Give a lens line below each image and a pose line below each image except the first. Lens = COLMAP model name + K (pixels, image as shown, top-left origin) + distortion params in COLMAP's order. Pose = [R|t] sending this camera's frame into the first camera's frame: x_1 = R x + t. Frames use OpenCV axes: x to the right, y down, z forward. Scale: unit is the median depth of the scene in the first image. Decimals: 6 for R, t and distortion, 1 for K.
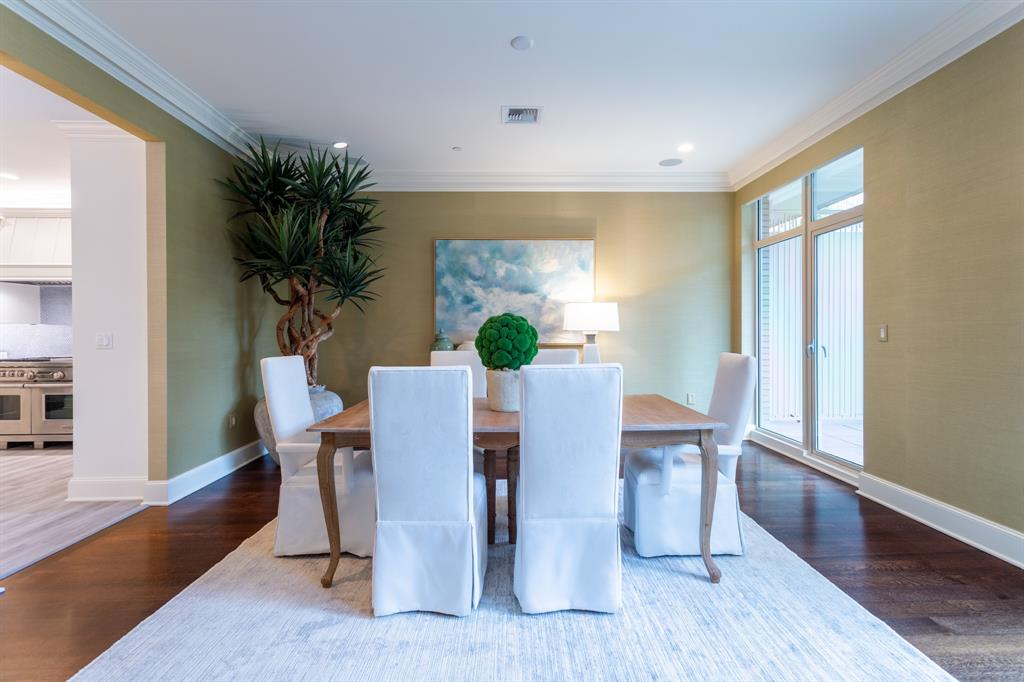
lens RADIAL K [[499.0, 0, 512.0], [0, 499.0, 341.0], [0, 0, 1]] dist [0.017972, -0.000152]
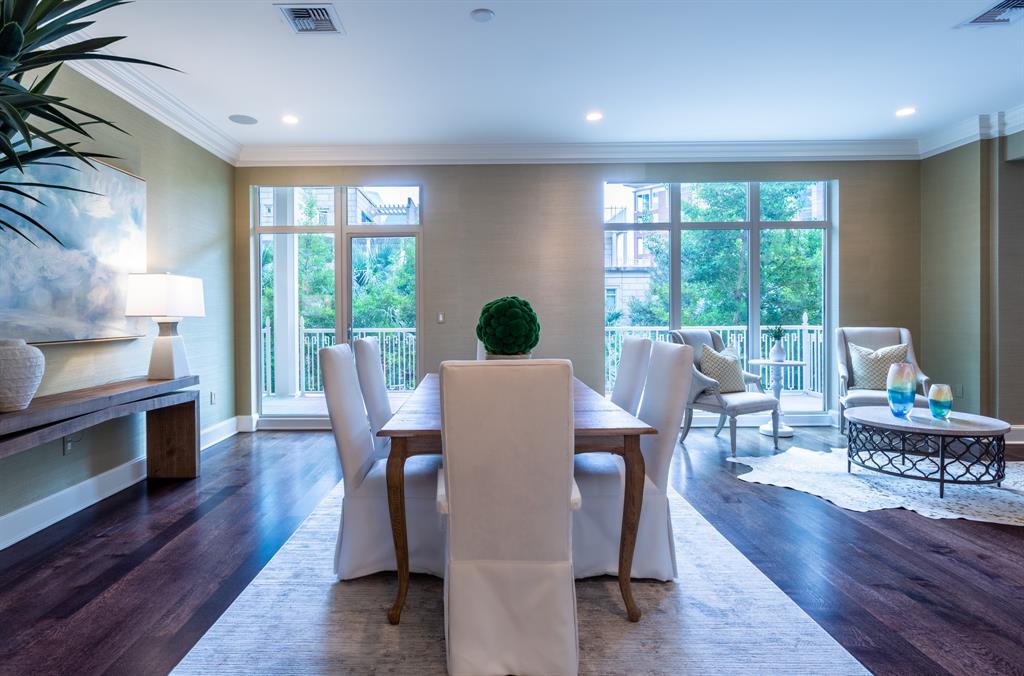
lens RADIAL K [[506.7, 0, 506.8], [0, 506.7, 318.2], [0, 0, 1]] dist [0.003915, 0.000385]
pose [[0.008767, -0.002083, 0.999959, -0.524948], [0.023056, 0.999732, 0.001880, -0.008601], [-0.999696, 0.023038, 0.008812, 0.516416]]
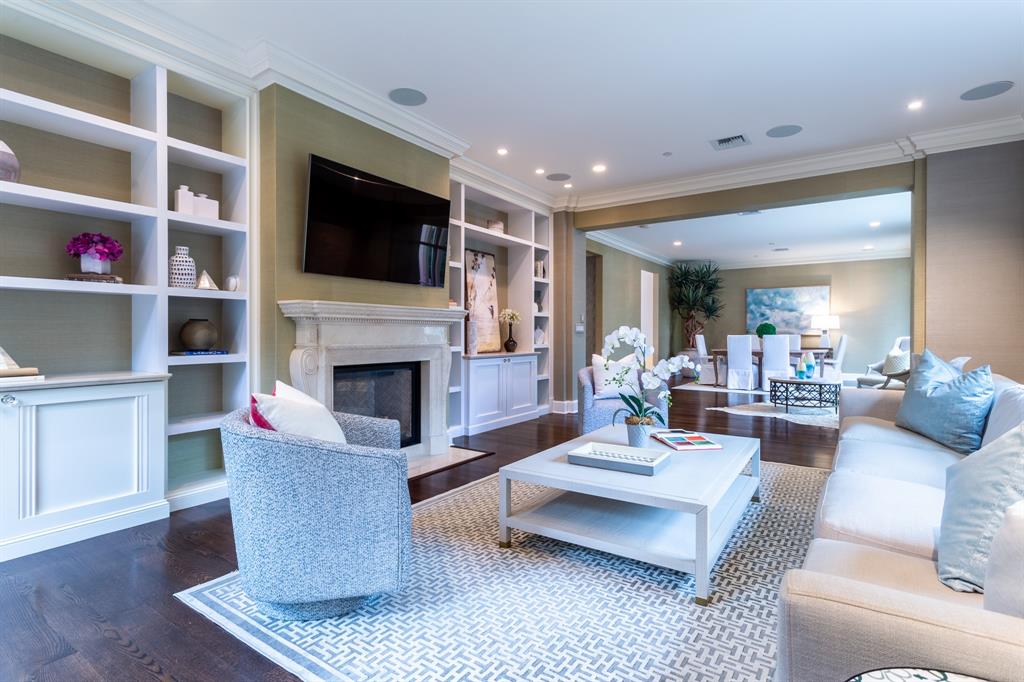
lens RADIAL K [[499.0, 0, 512.0], [0, 499.0, 341.0], [0, 0, 1]] dist [0.017972, -0.000152]
pose [[0.821167, 0.011420, -0.570574, 0.278360], [-0.012551, 0.999919, 0.001950, 0.045087], [0.570550, 0.005560, 0.821244, -1.518631]]
